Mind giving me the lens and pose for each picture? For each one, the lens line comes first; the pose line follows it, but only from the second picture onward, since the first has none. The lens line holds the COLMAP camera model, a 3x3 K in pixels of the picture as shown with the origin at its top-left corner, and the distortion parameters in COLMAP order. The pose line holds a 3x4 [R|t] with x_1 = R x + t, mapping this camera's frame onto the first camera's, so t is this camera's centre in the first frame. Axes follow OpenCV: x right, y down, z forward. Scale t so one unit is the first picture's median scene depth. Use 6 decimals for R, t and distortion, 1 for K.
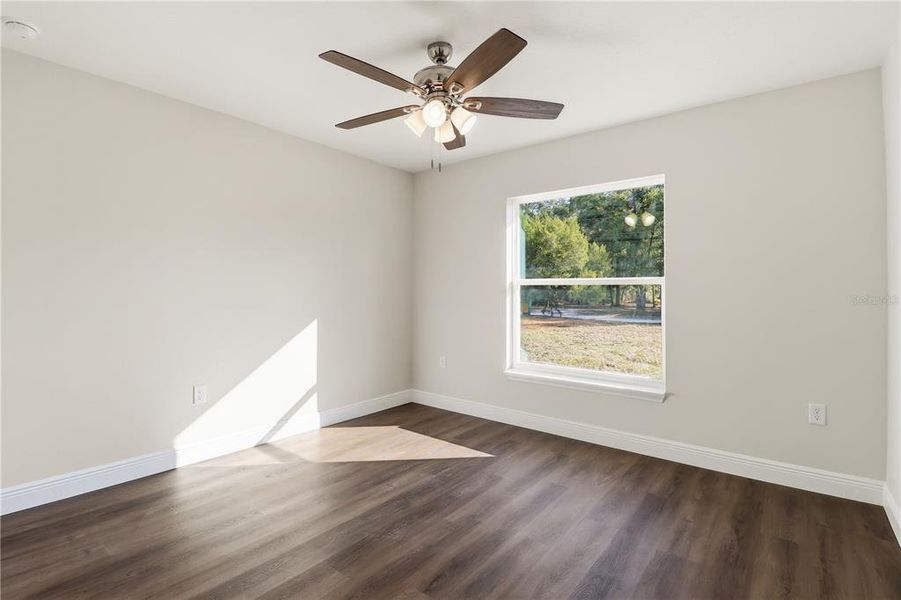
lens RADIAL K [[426.8, 0, 450.1], [0, 426.8, 293.5], [0, 0, 1]] dist [0.000126, 0.000030]
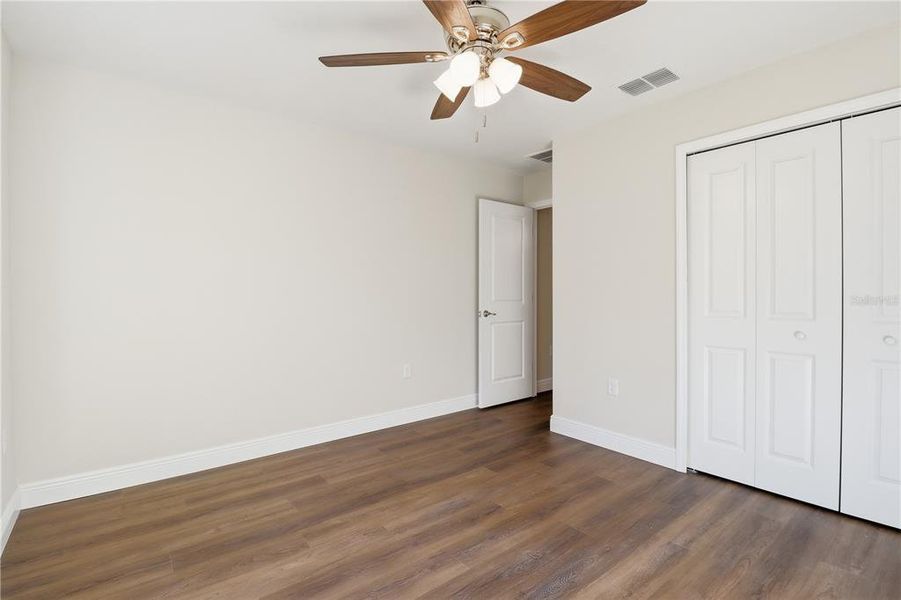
lens RADIAL K [[426.8, 0, 450.1], [0, 426.8, 293.5], [0, 0, 1]] dist [0.000126, 0.000030]
pose [[-0.975984, 0.007675, 0.217709, -0.167859], [0.008270, 0.999964, 0.001821, 0.008451], [-0.217687, 0.003578, -0.976012, 1.917272]]
